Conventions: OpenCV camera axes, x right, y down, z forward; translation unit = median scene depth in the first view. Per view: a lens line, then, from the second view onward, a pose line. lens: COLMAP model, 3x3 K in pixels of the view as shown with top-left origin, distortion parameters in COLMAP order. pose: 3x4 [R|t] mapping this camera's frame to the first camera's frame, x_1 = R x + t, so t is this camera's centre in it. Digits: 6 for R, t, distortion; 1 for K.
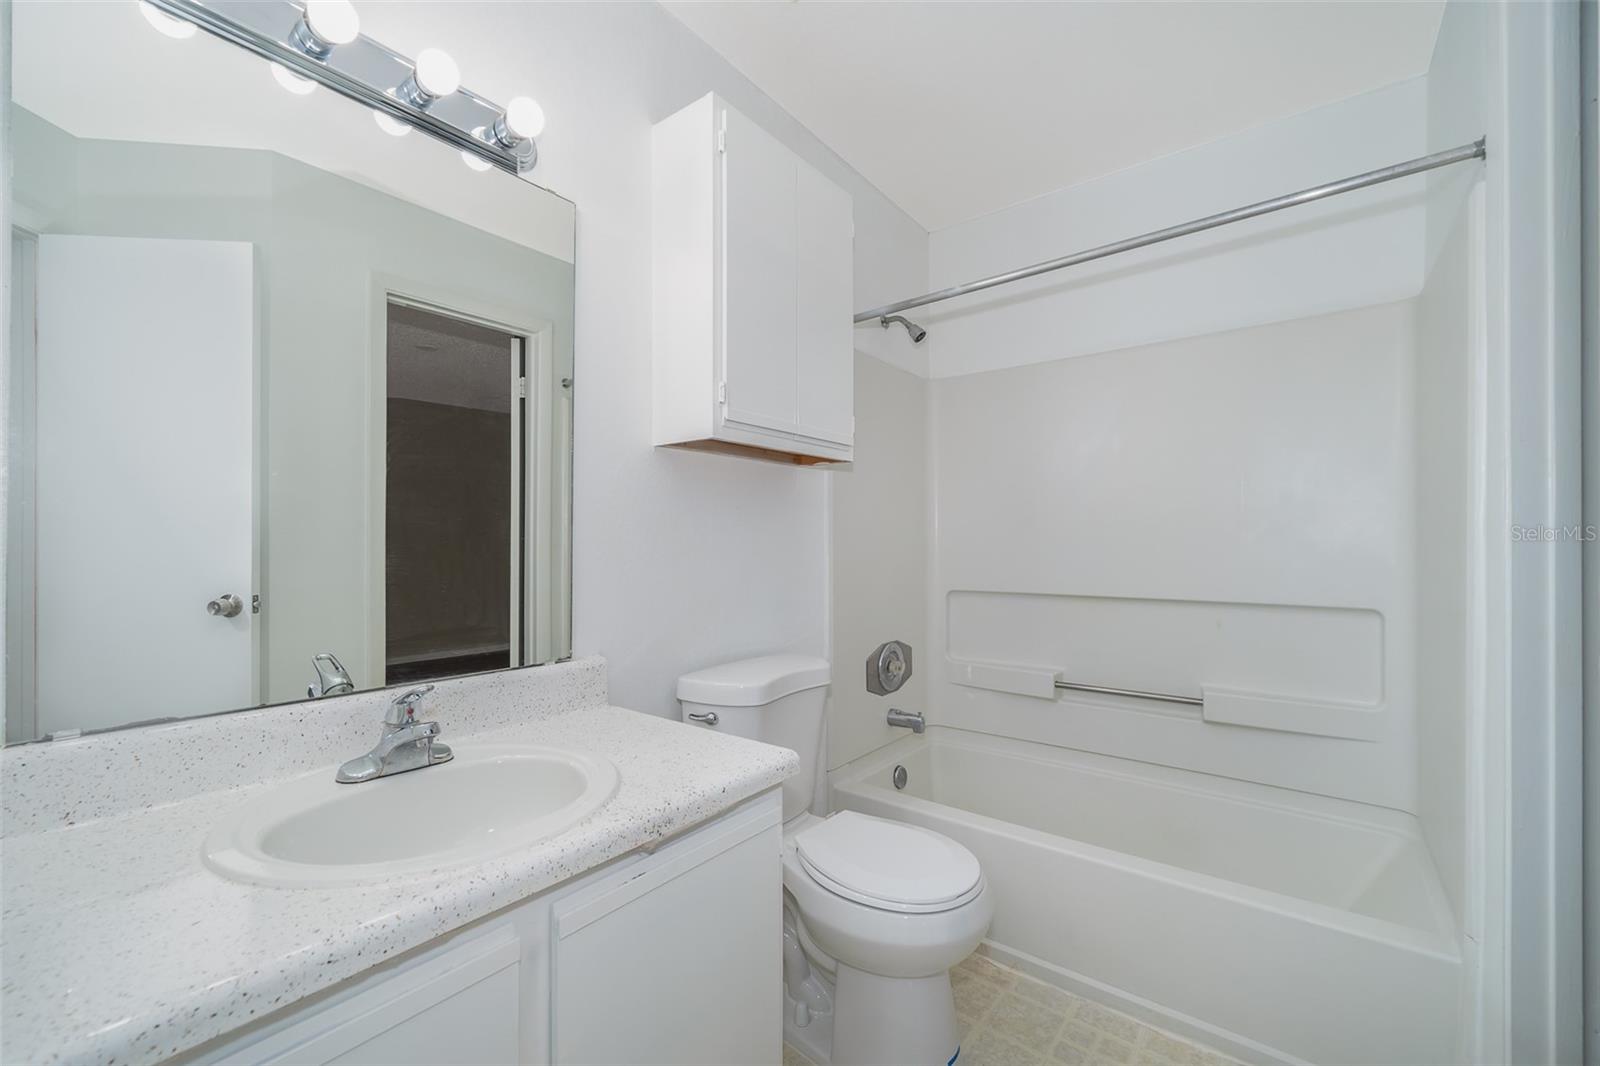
lens RADIAL K [[670.0, 0, 803.1], [0, 670.0, 543.4], [0, 0, 1]] dist [-0.003243, 0.001582]
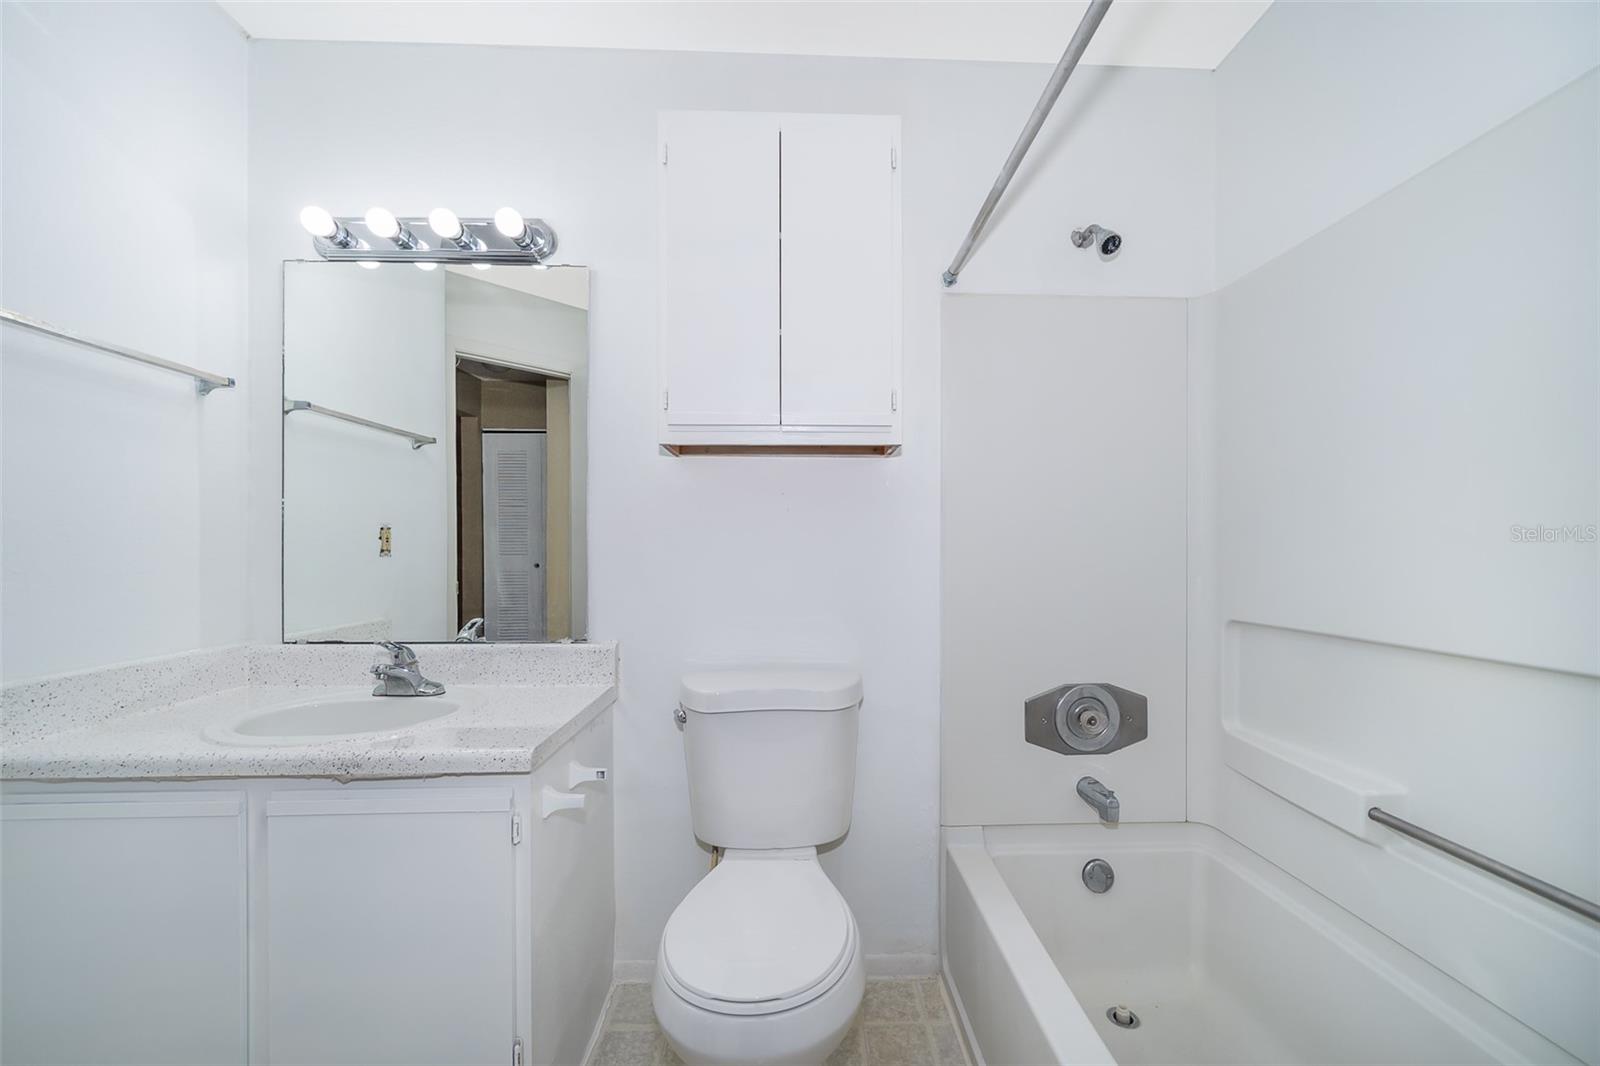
lens RADIAL K [[612.4, 0, 774.8], [0, 612.4, 556.7], [0, 0, 1]] dist [-0.003709, 0.000249]
pose [[0.628470, -0.001203, -0.777833, 0.705310], [0.002037, 0.999998, 0.000100, 0.016522], [0.777831, -0.001647, 0.628471, 0.534027]]
